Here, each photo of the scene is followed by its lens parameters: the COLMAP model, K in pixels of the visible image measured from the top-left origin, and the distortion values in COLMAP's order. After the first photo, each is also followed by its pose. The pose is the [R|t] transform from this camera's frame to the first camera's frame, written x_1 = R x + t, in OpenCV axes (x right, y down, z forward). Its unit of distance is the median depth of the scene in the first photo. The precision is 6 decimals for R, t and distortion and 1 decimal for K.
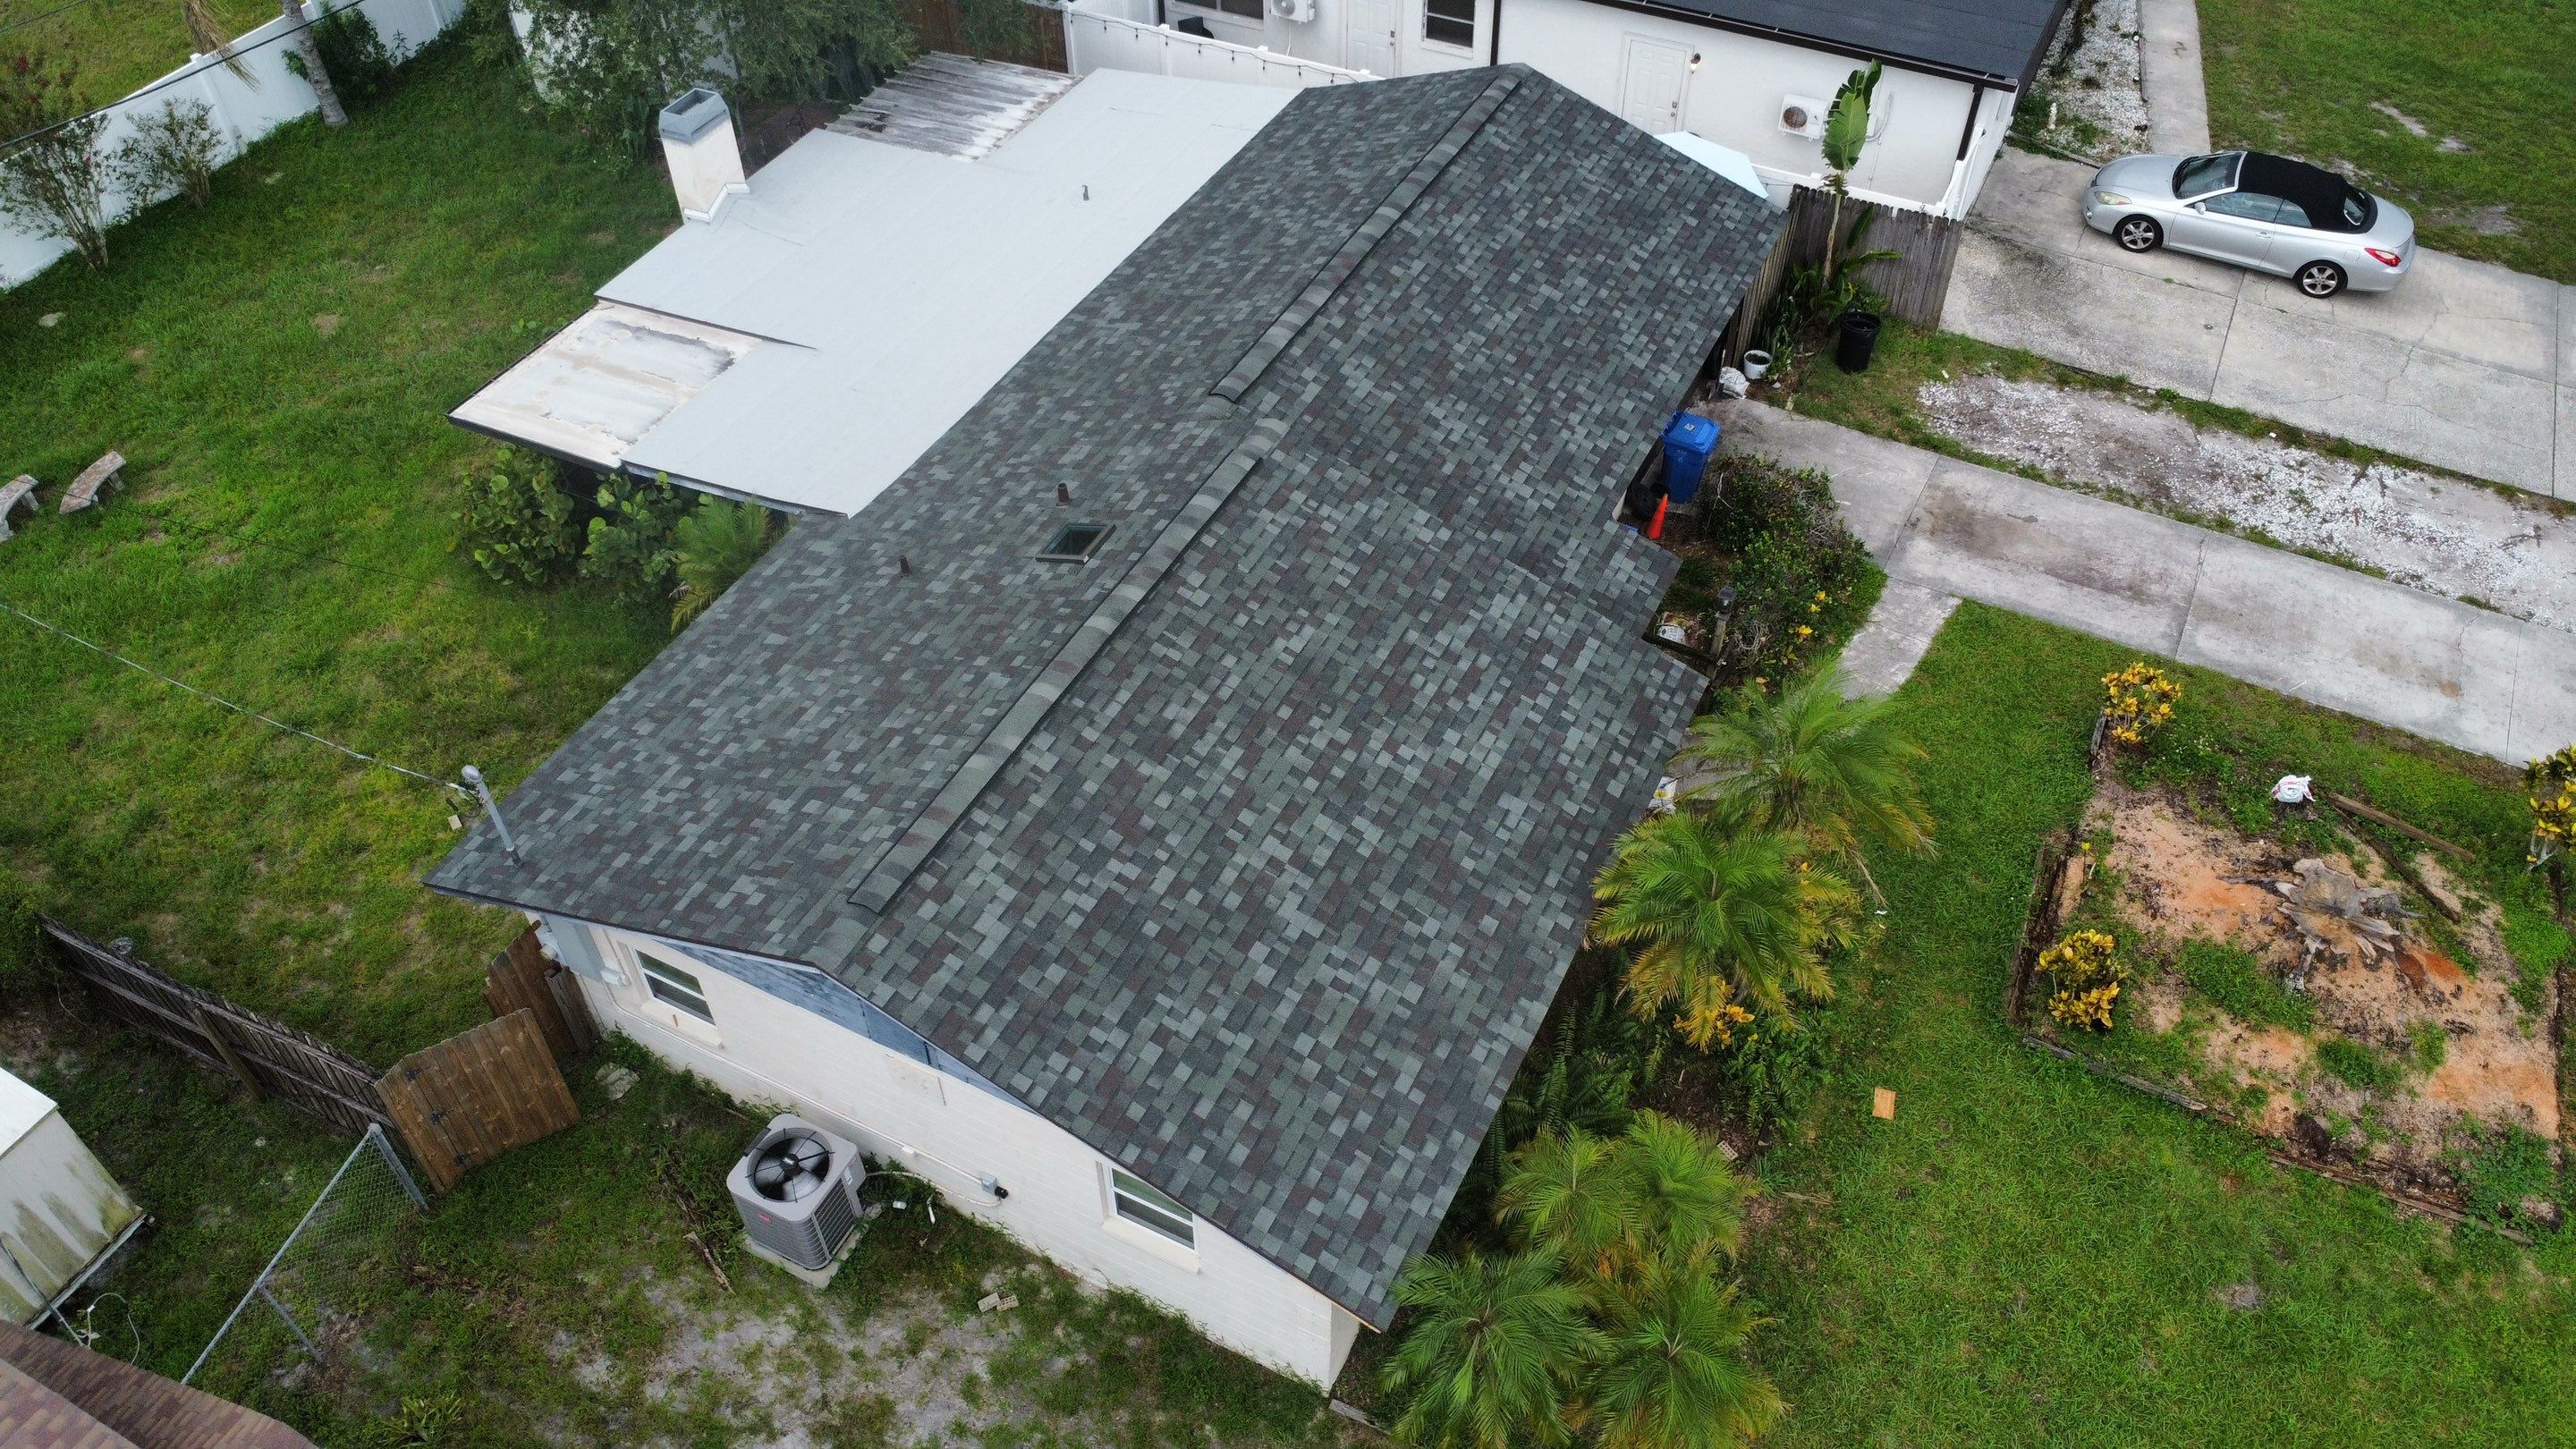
lens RADIAL K [[1864.8, 0, 1281.0], [0, 1864.8, 724.4], [0, 0, 1]] dist [-0.021065, -0.024855]
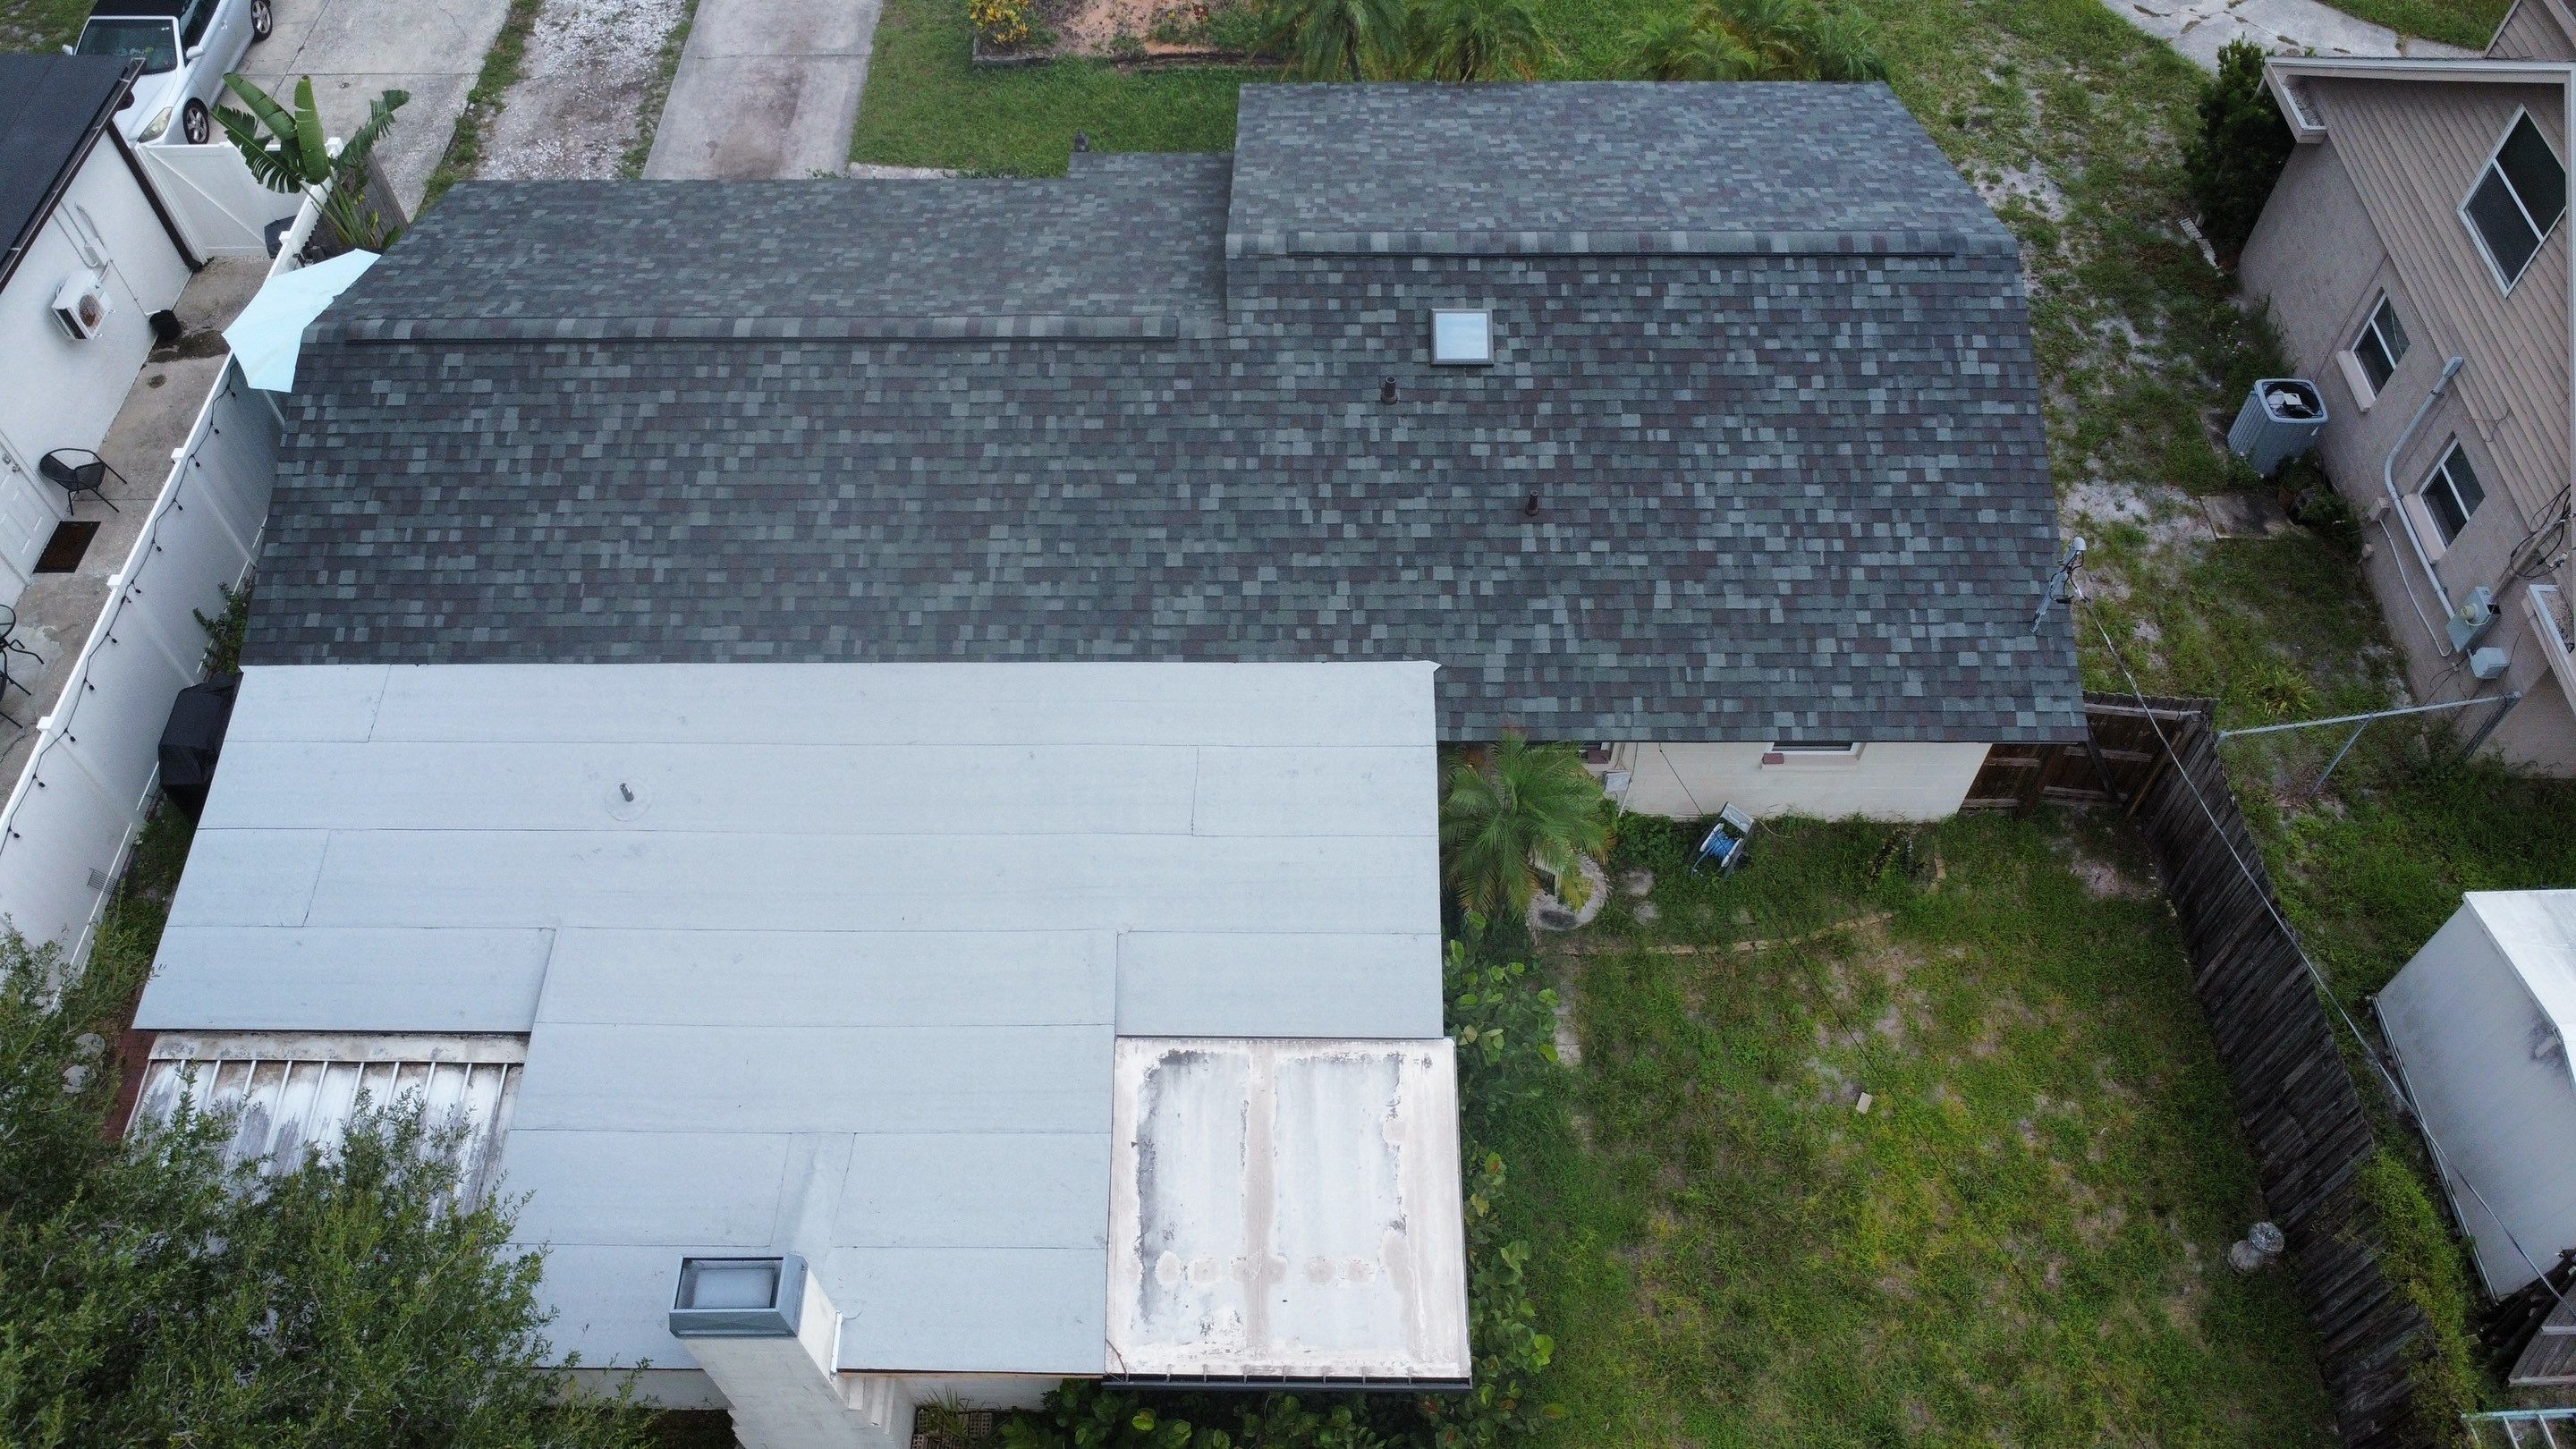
lens RADIAL K [[1864.8, 0, 1279.6], [0, 1864.8, 722.6], [0, 0, 1]] dist [-0.021065, -0.024855]
pose [[-0.449836, -0.711718, 0.539542, -0.685505], [0.647359, 0.156353, 0.745976, -0.795460], [-0.615283, 0.684844, 0.390404, 0.756102]]
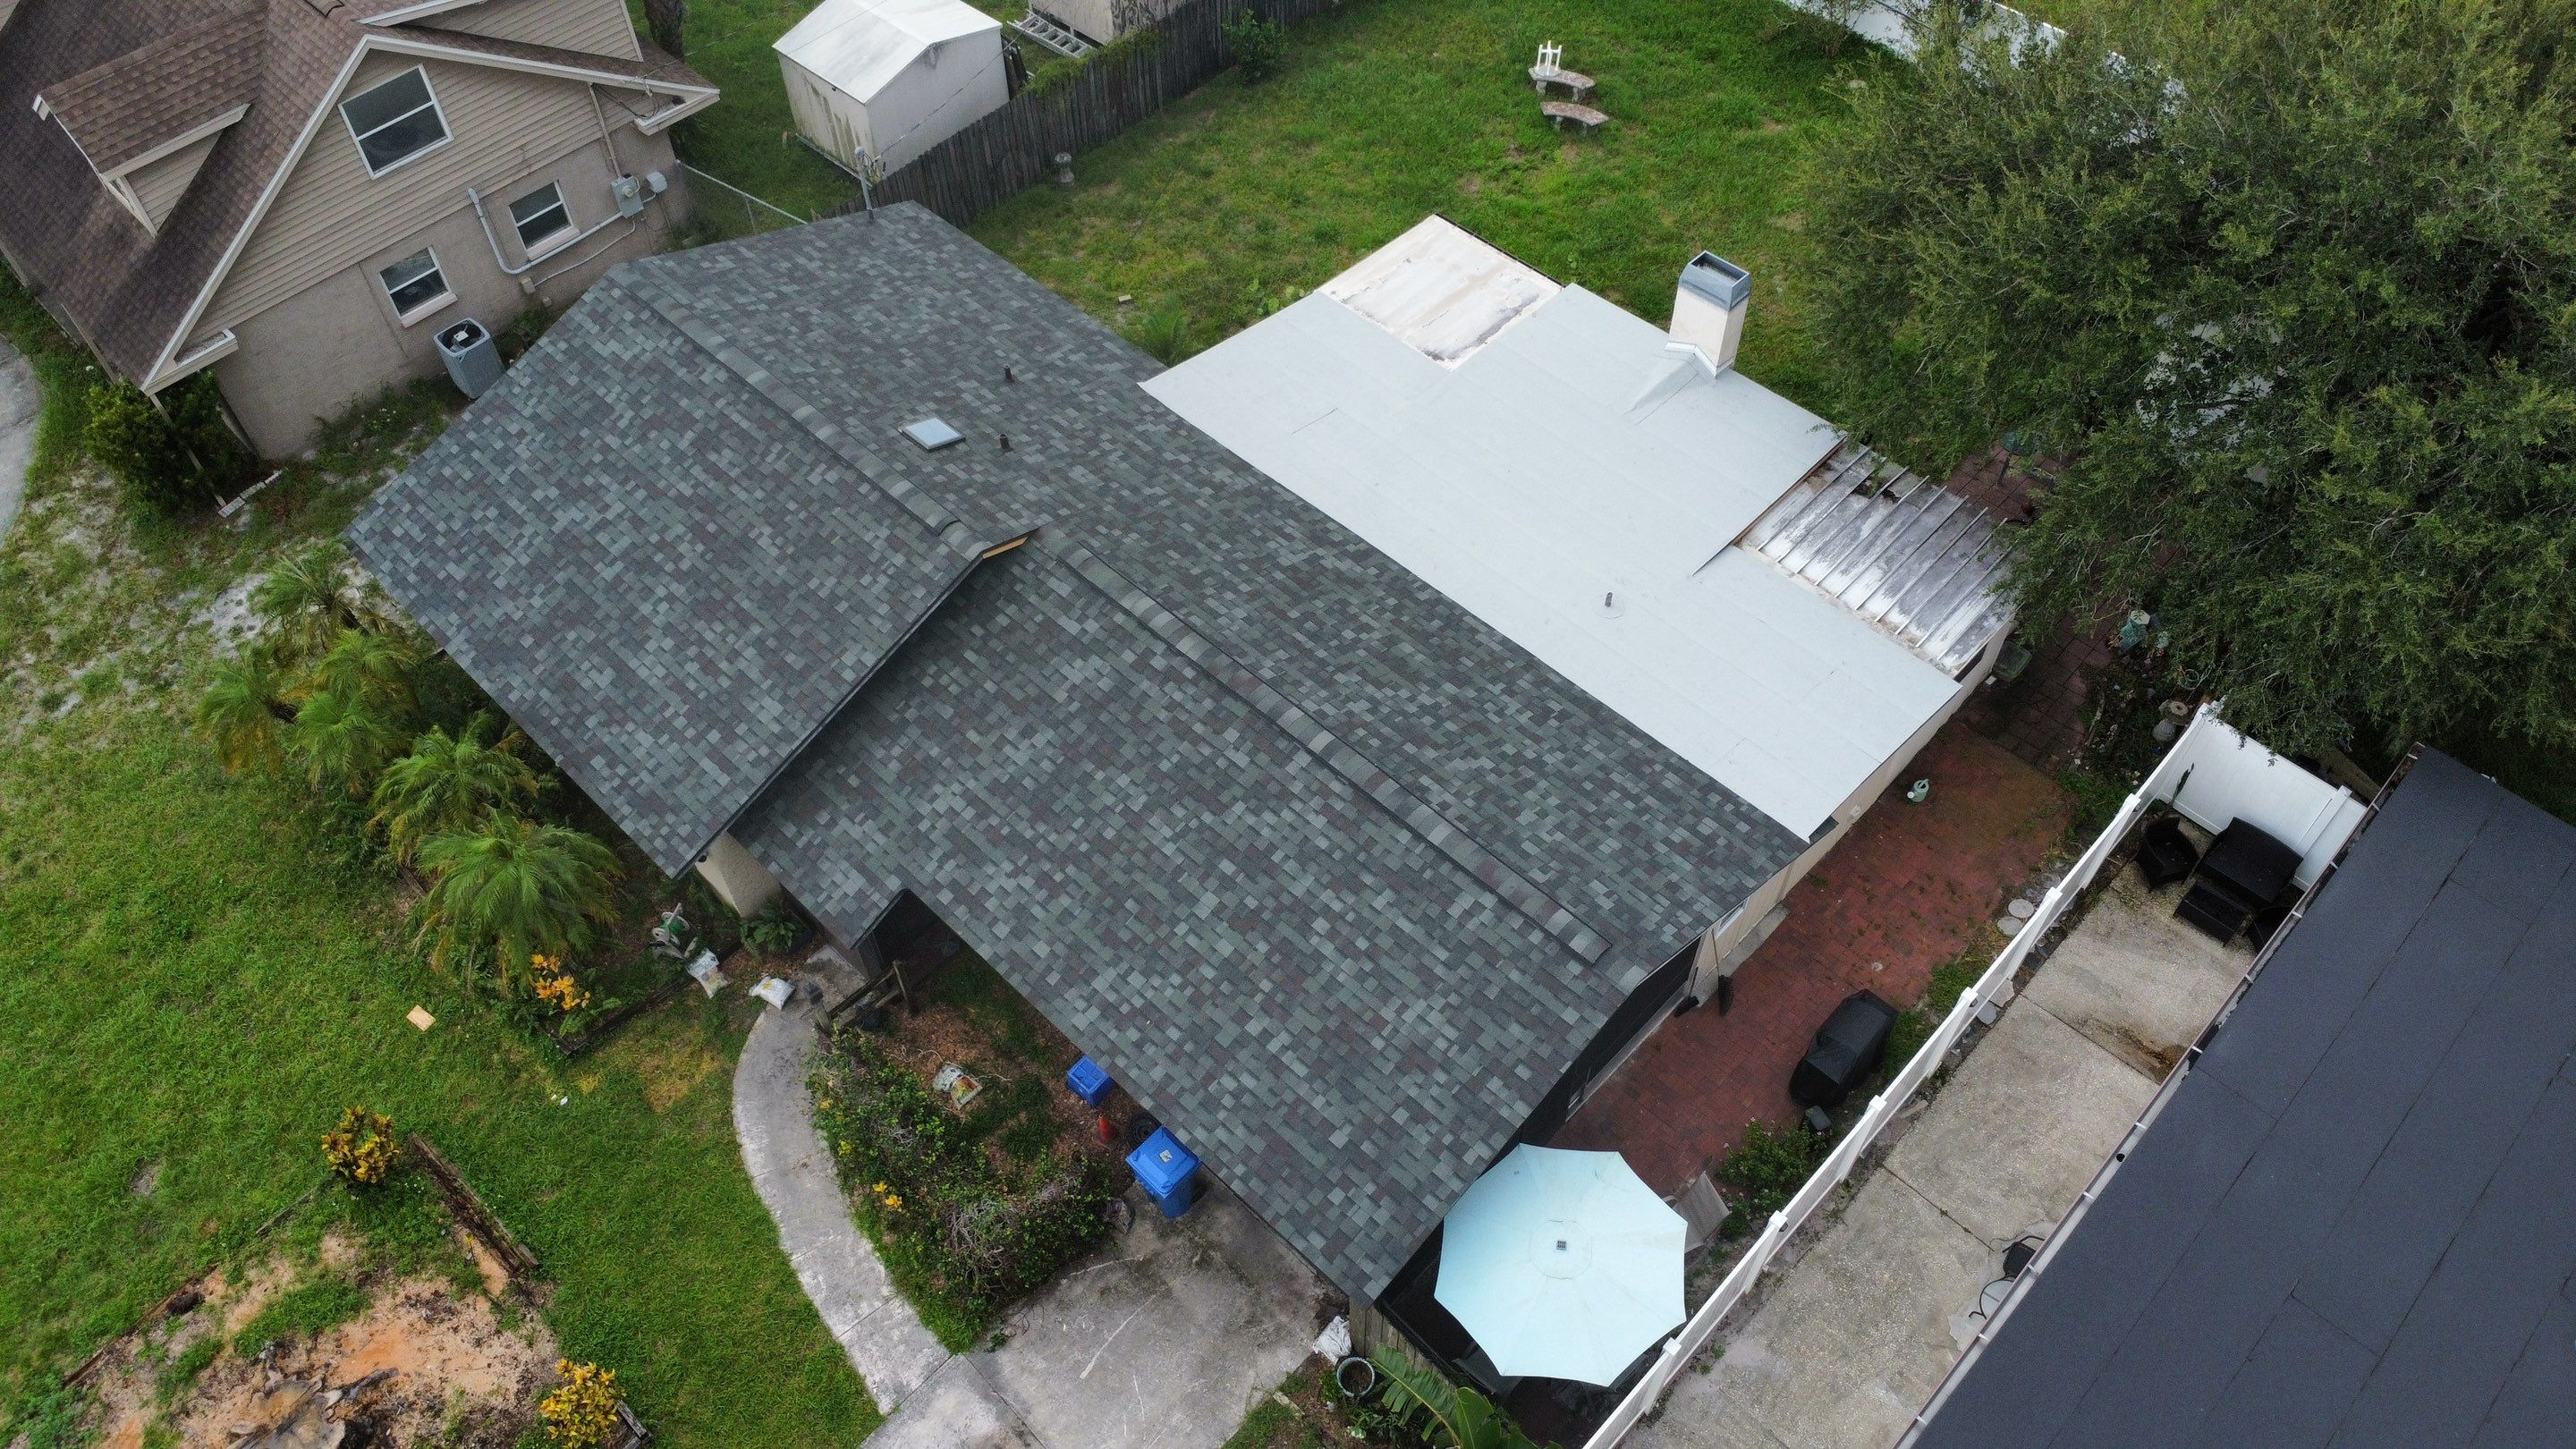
lens RADIAL K [[1864.8, 0, 1282.2], [0, 1864.8, 726.3], [0, 0, 1]] dist [-0.021065, -0.024855]
pose [[-0.295061, 0.767100, -0.569646, 0.655961], [-0.666745, 0.261735, 0.697815, -1.024942], [0.684390, 0.585707, 0.434233, 0.672330]]
